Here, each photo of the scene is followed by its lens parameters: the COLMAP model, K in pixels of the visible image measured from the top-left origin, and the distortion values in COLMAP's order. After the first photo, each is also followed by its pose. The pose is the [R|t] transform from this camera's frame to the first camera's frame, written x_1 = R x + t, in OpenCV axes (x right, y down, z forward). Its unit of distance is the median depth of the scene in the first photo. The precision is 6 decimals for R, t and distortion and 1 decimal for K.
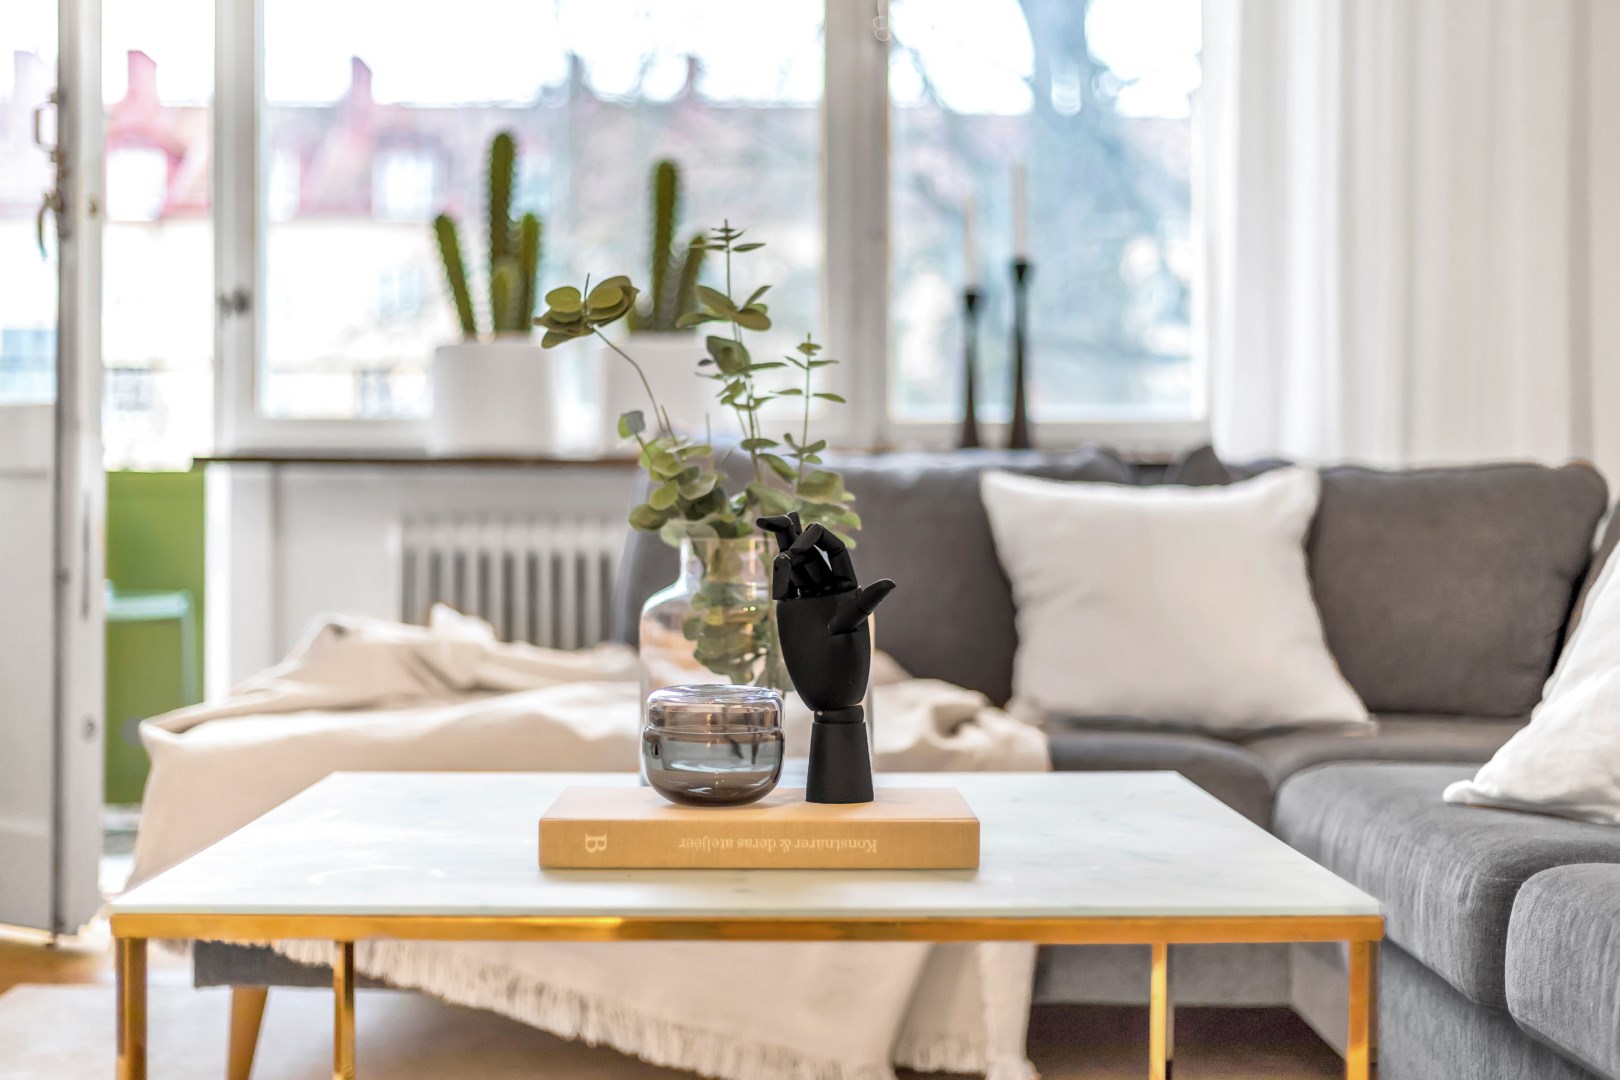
lens RADIAL K [[2448.2, 0, 810.0], [0, 2448.2, 540.0], [0, 0, 1]] dist [-0.032493, -0.035523]
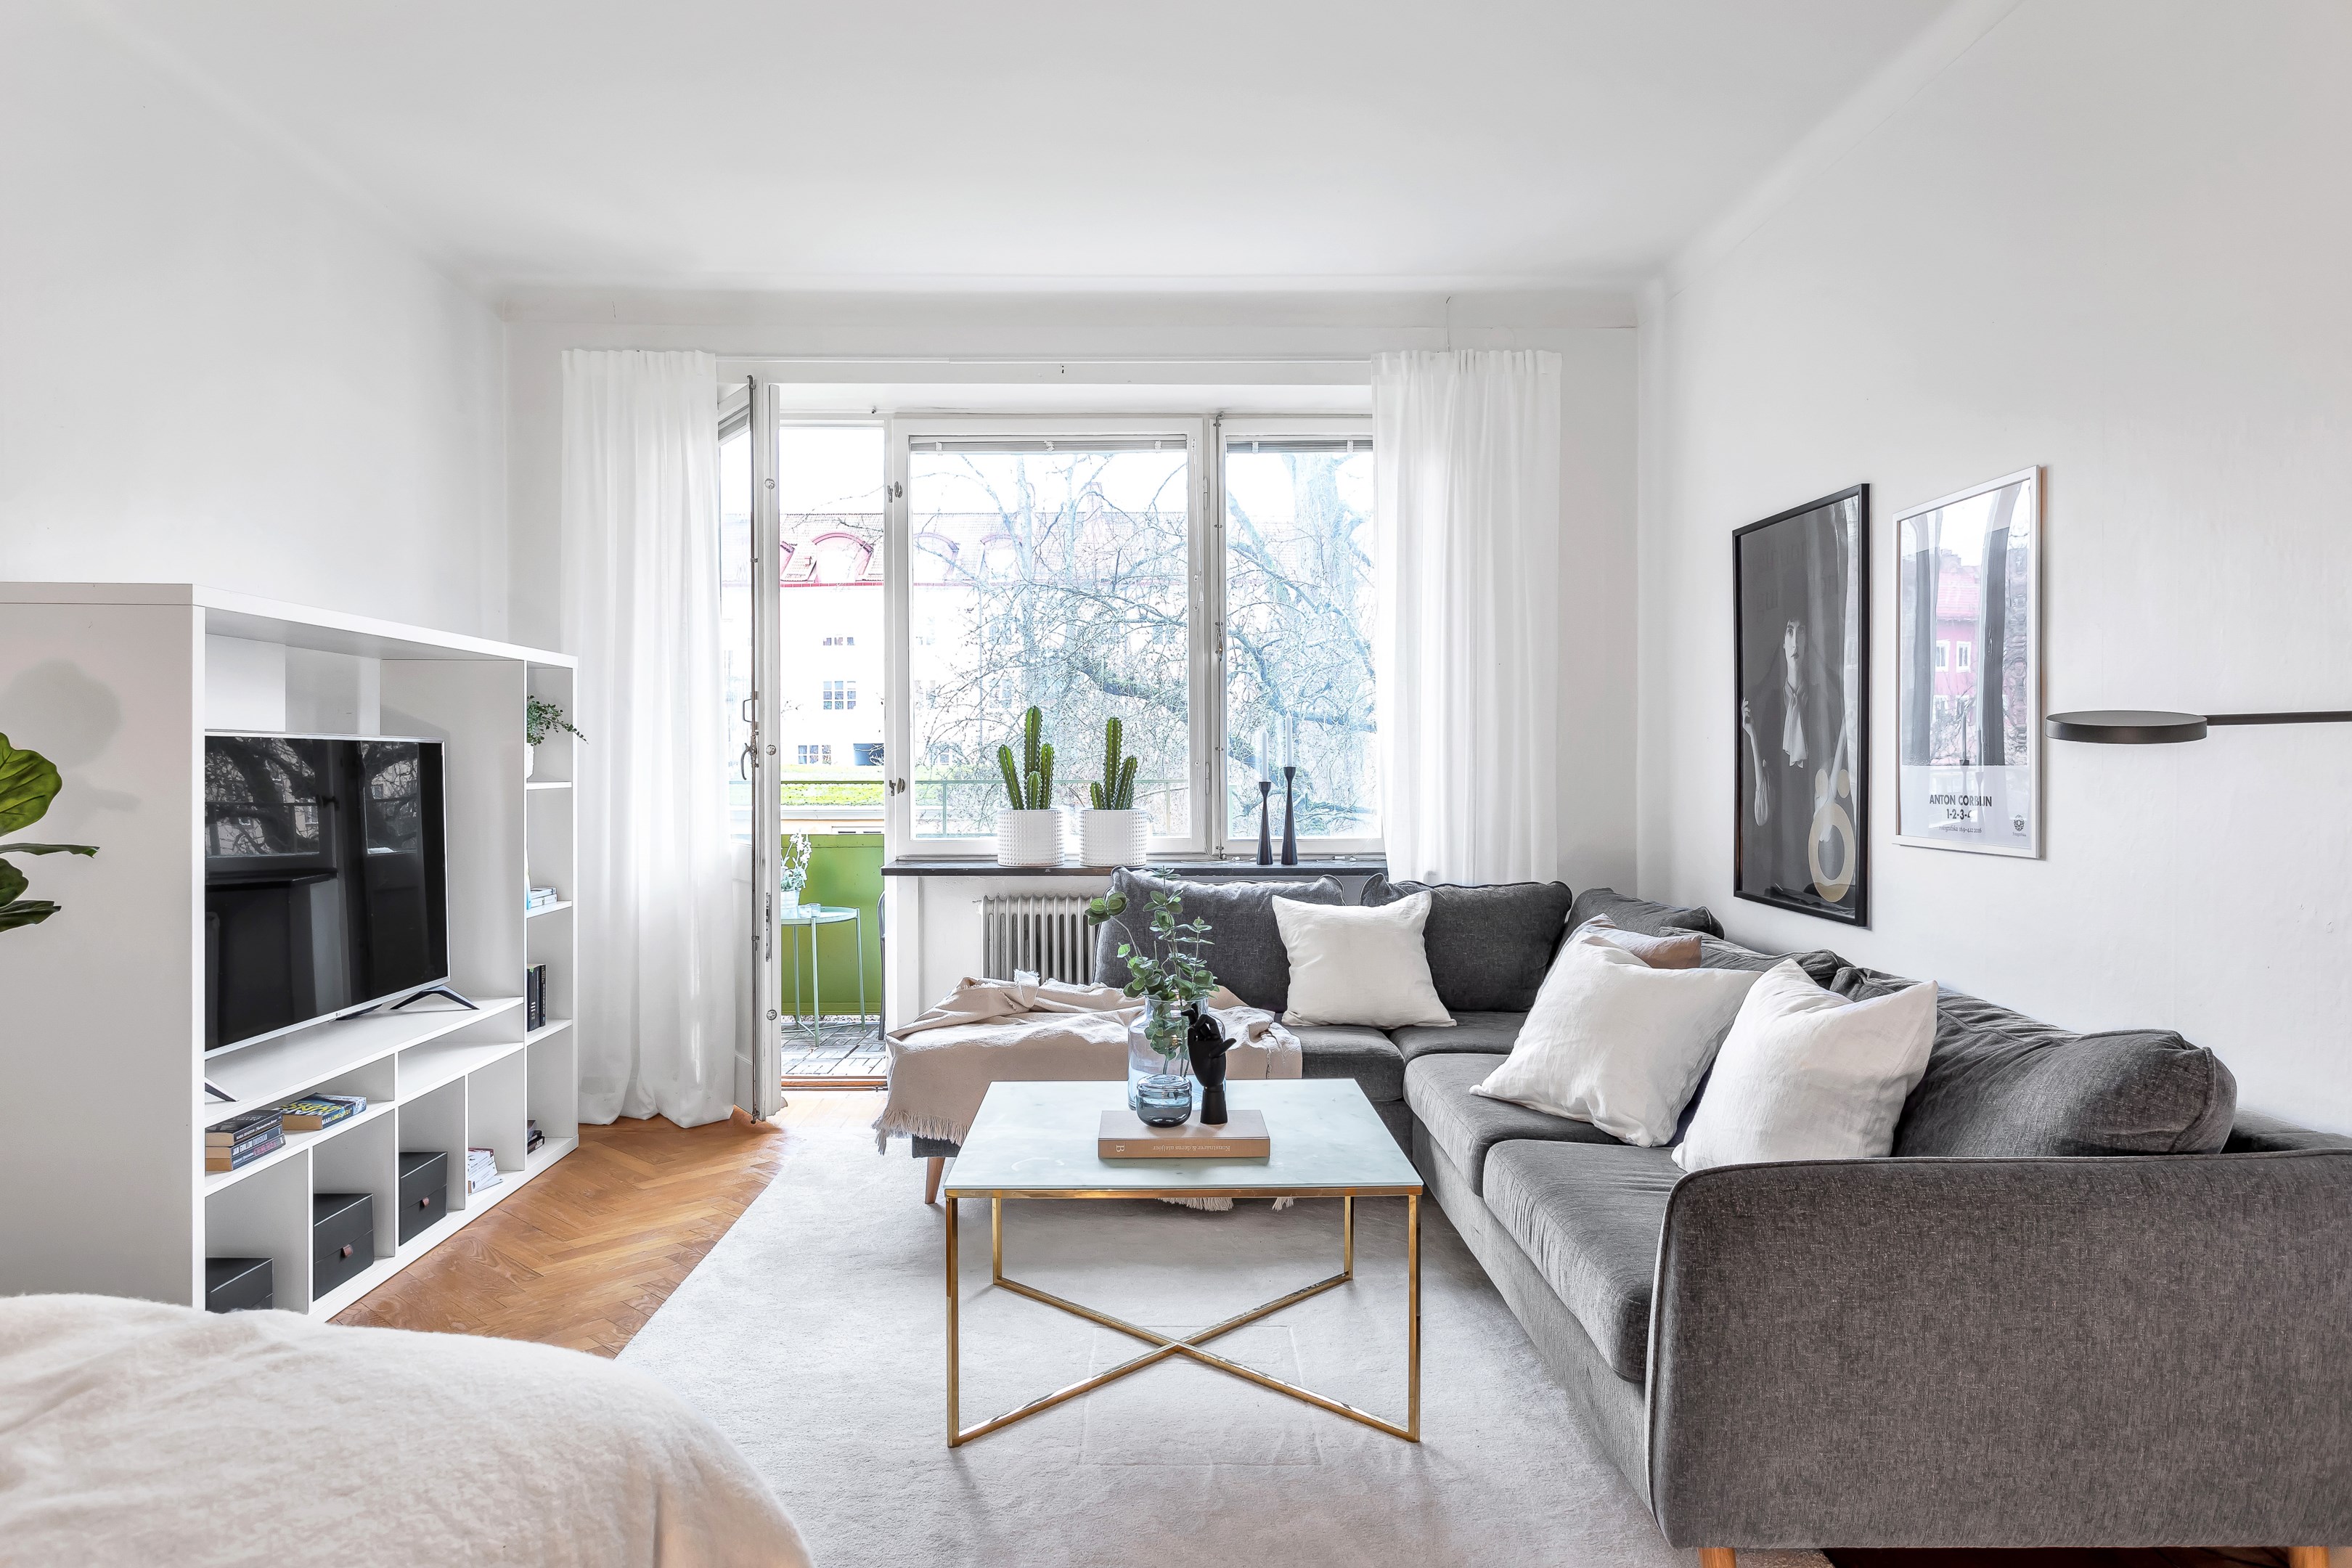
lens RADIAL K [[1498.7, 0, 1177.8], [0, 1498.7, 758.0], [0, 0, 1]] dist [-0.005333, -0.001396]
pose [[0.999967, -0.004129, 0.007022, -0.018942], [0.004186, 0.999958, -0.008099, -0.140633], [-0.006989, 0.008128, 0.999943, -0.297747]]
